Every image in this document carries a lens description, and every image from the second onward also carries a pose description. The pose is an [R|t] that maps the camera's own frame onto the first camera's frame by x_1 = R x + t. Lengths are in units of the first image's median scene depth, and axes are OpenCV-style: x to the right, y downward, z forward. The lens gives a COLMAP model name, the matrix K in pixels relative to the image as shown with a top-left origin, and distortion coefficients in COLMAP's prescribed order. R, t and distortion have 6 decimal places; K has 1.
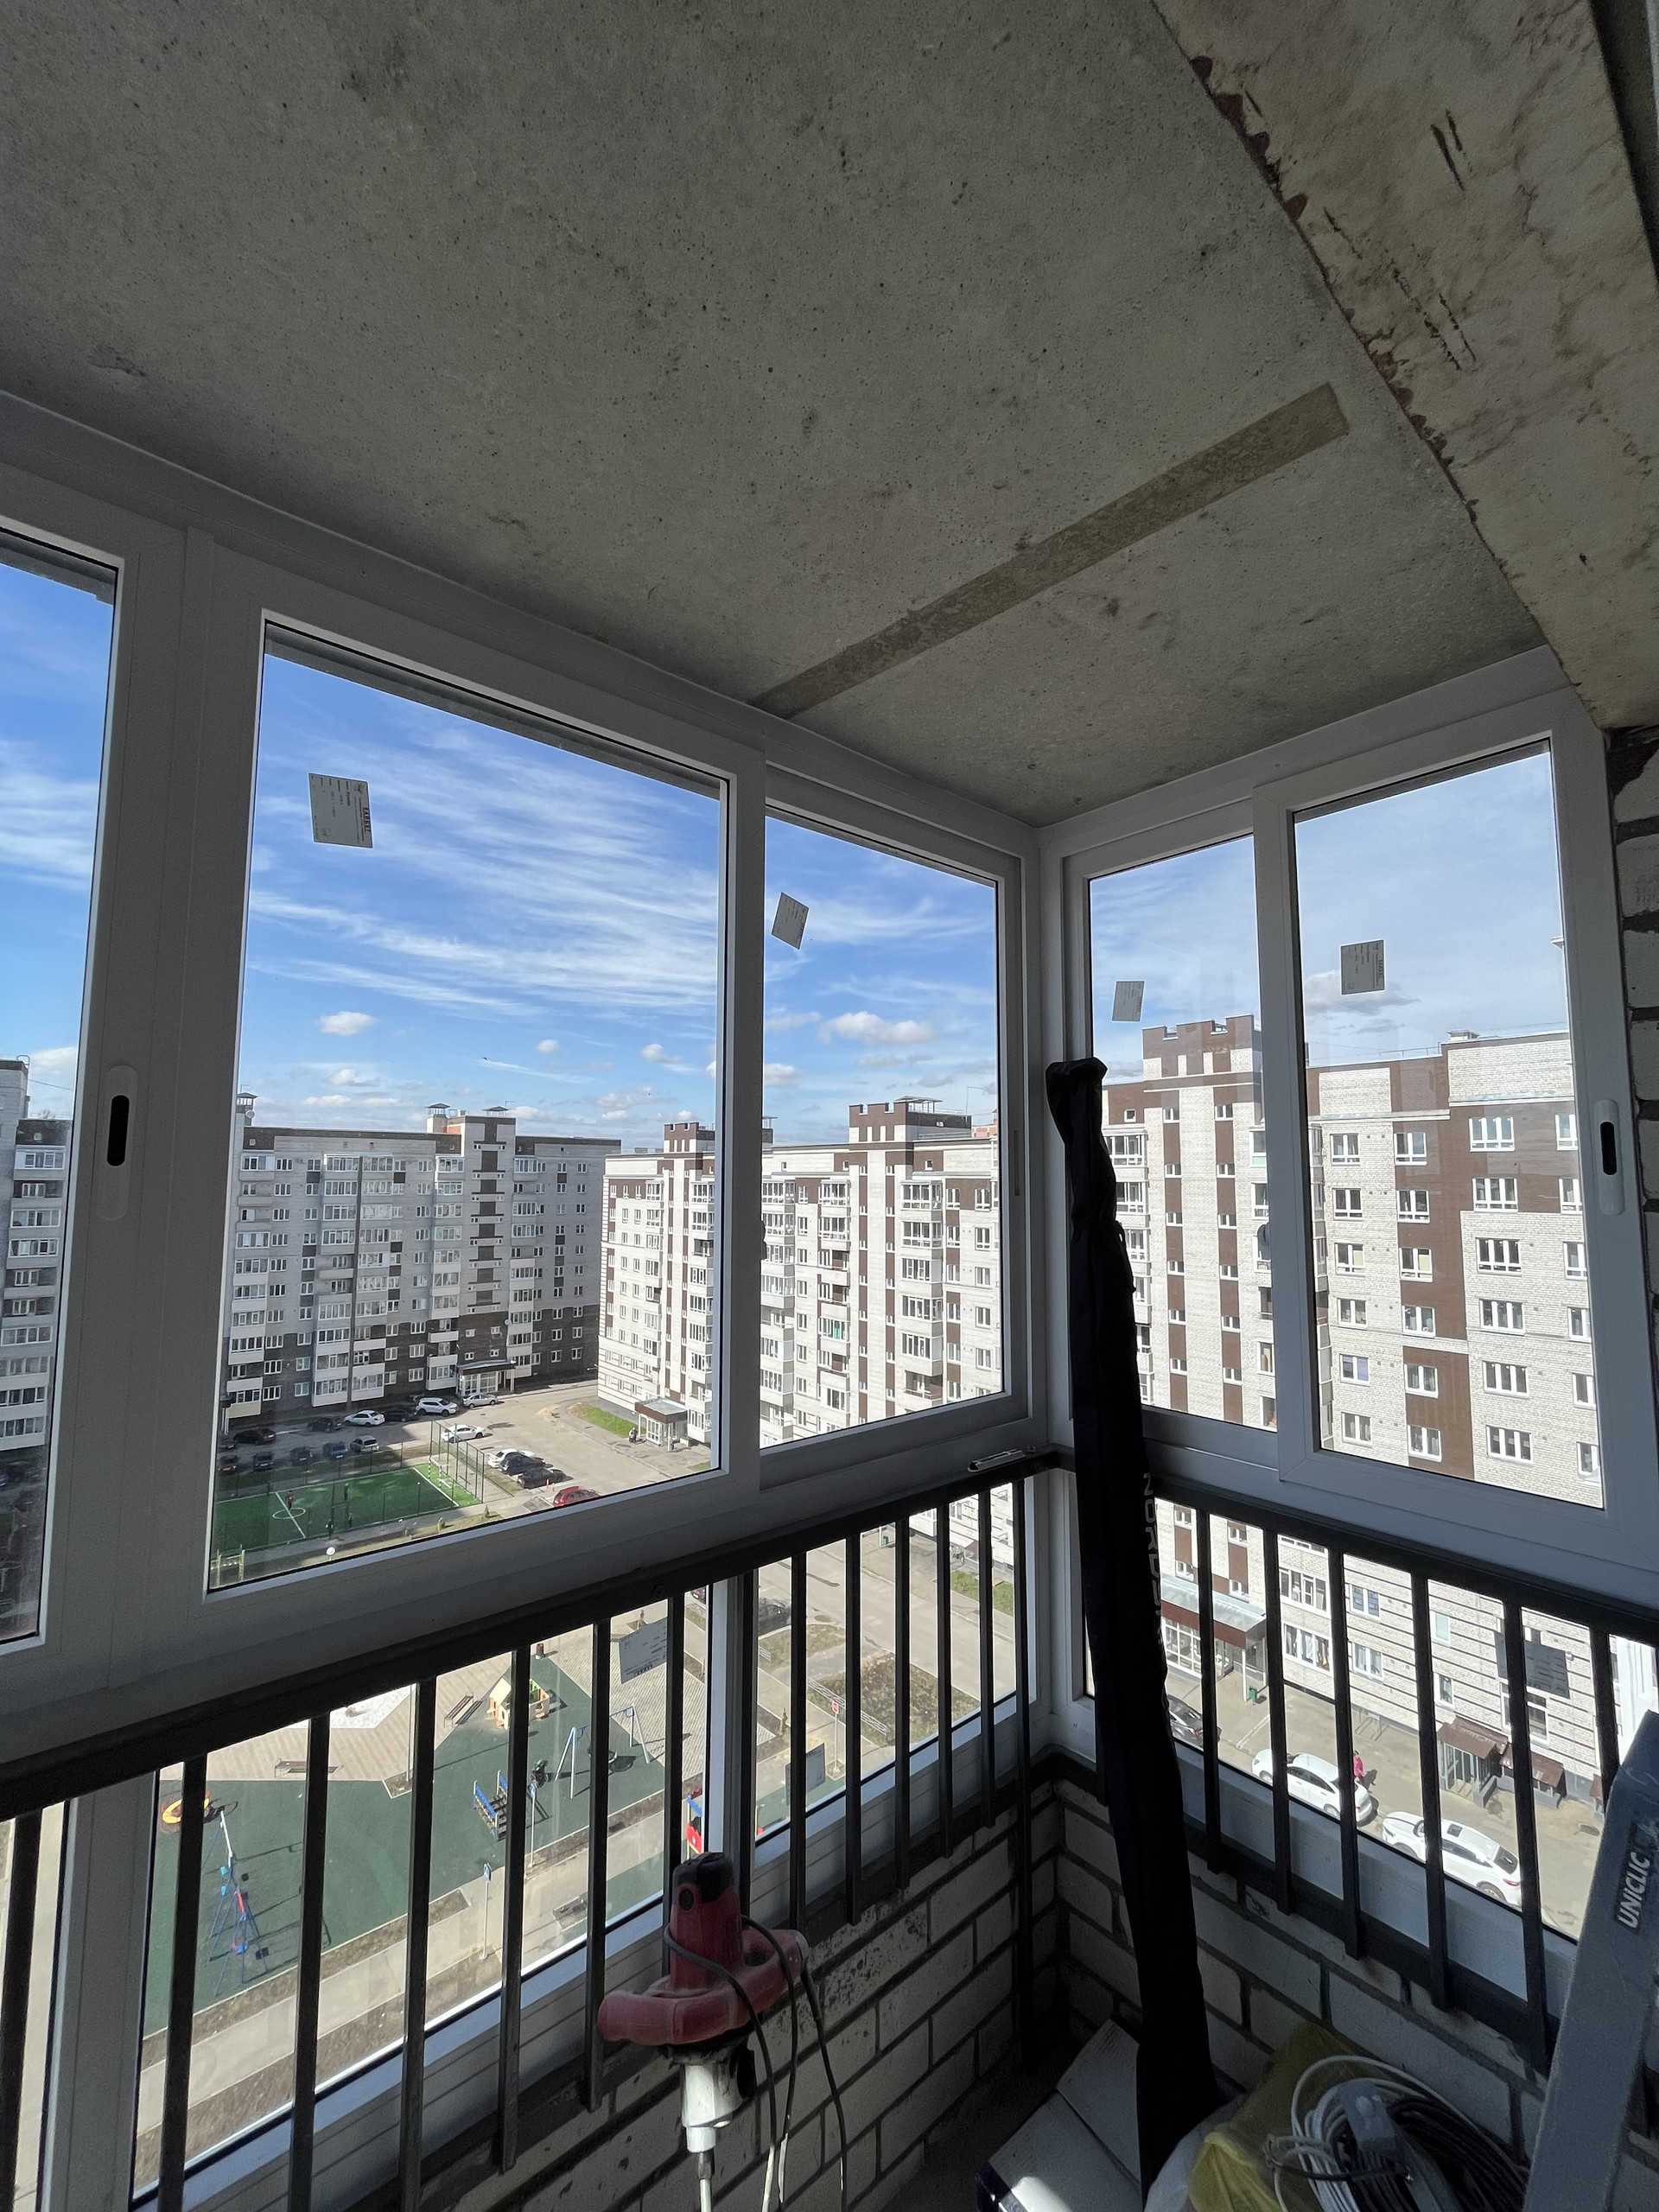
lens RADIAL K [[895.9, 0, 829.5], [0, 895.9, 1106.0], [0, 0, 1]] dist [-0.000479, -0.000104]
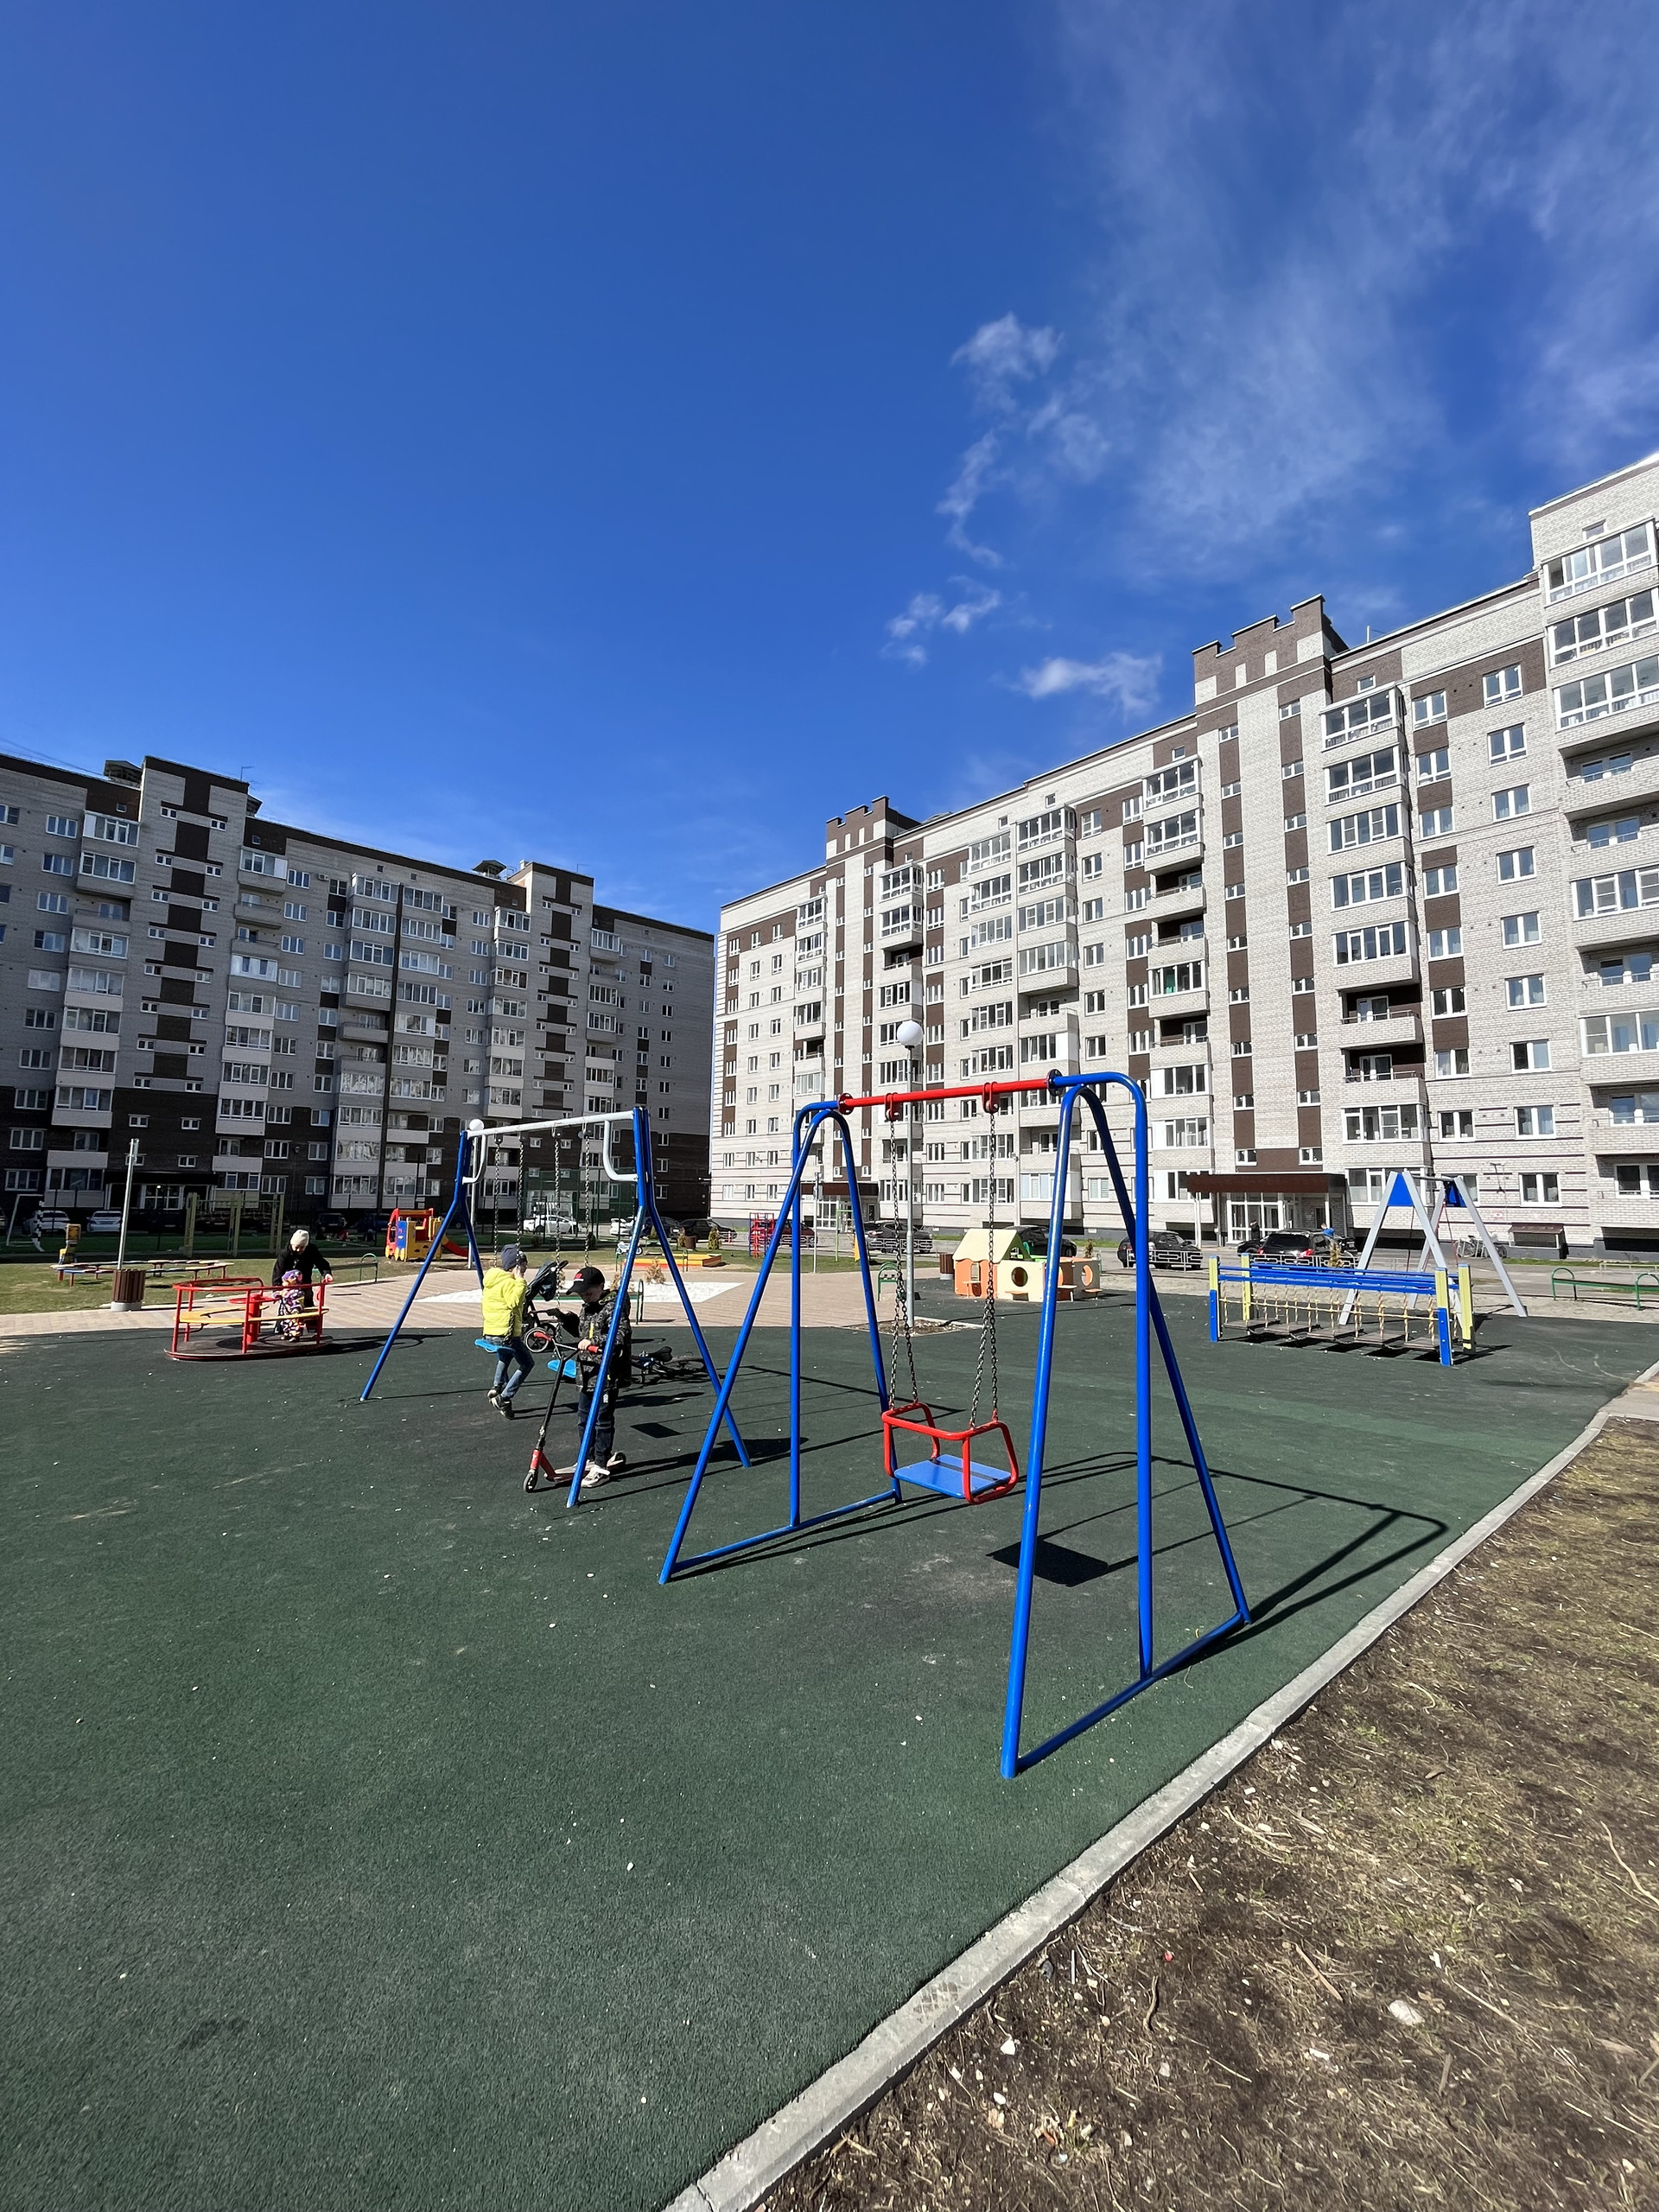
lens RADIAL K [[895.9, 0, 829.5], [0, 895.9, 1106.0], [0, 0, 1]] dist [-0.000479, -0.000104]
pose [[0.999215, 0.012912, 0.037454, -0.196226], [-0.011940, 0.999589, -0.026068, 0.260214], [-0.037776, 0.025601, 0.998958, 0.251656]]
